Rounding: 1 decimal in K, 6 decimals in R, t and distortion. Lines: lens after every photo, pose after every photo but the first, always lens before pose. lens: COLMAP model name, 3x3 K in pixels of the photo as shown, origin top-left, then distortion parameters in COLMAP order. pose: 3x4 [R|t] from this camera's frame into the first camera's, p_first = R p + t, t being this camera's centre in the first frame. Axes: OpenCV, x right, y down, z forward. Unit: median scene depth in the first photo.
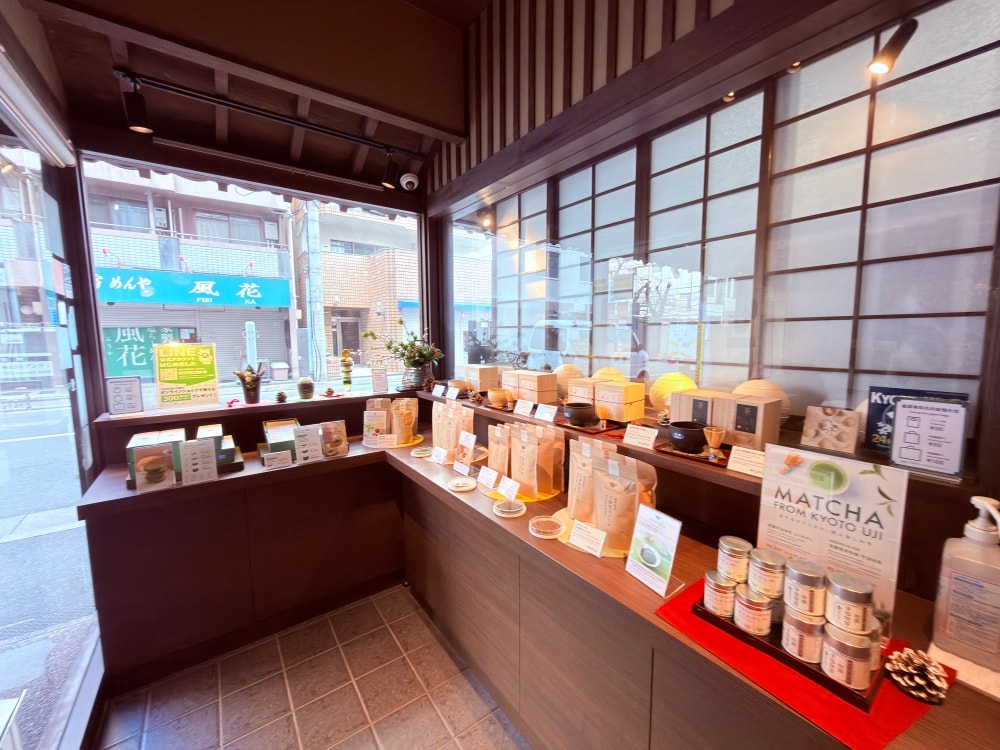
lens RADIAL K [[399.3, 0, 500.4], [0, 399.3, 375.8], [0, 0, 1]] dist [-0.001867, 0.000061]
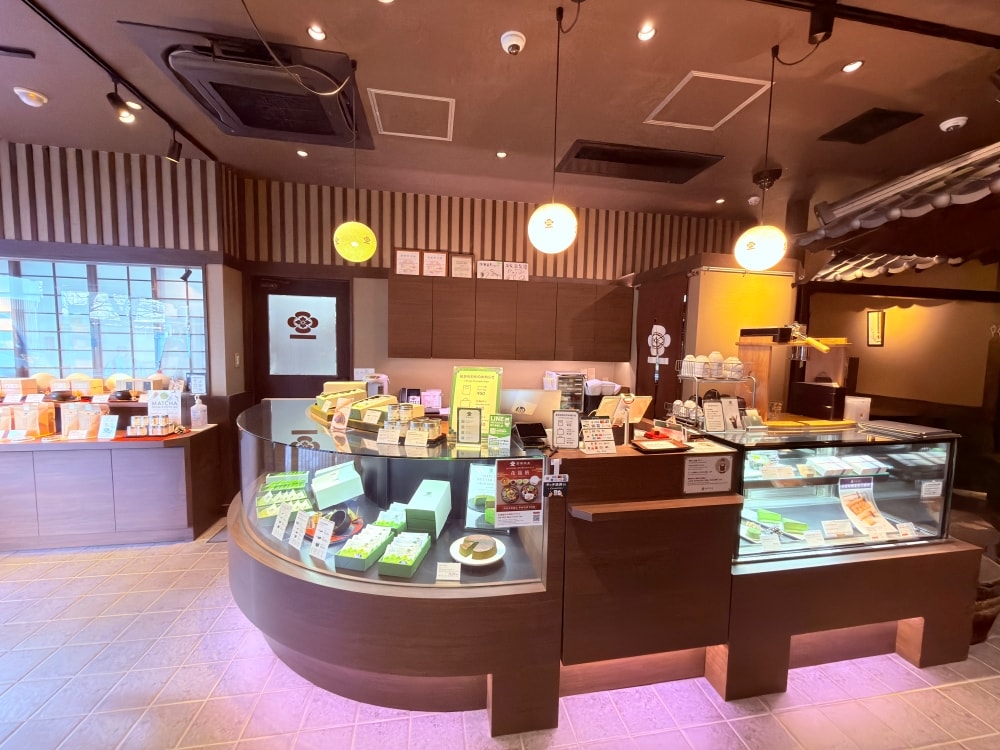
lens RADIAL K [[399.3, 0, 500.1], [0, 399.3, 373.3], [0, 0, 1]] dist [-0.001867, 0.000061]
pose [[0.440920, -0.058058, 0.895667, -0.871066], [0.070775, 0.997047, 0.029789, 0.106495], [-0.894752, 0.050256, 0.443727, -2.643657]]
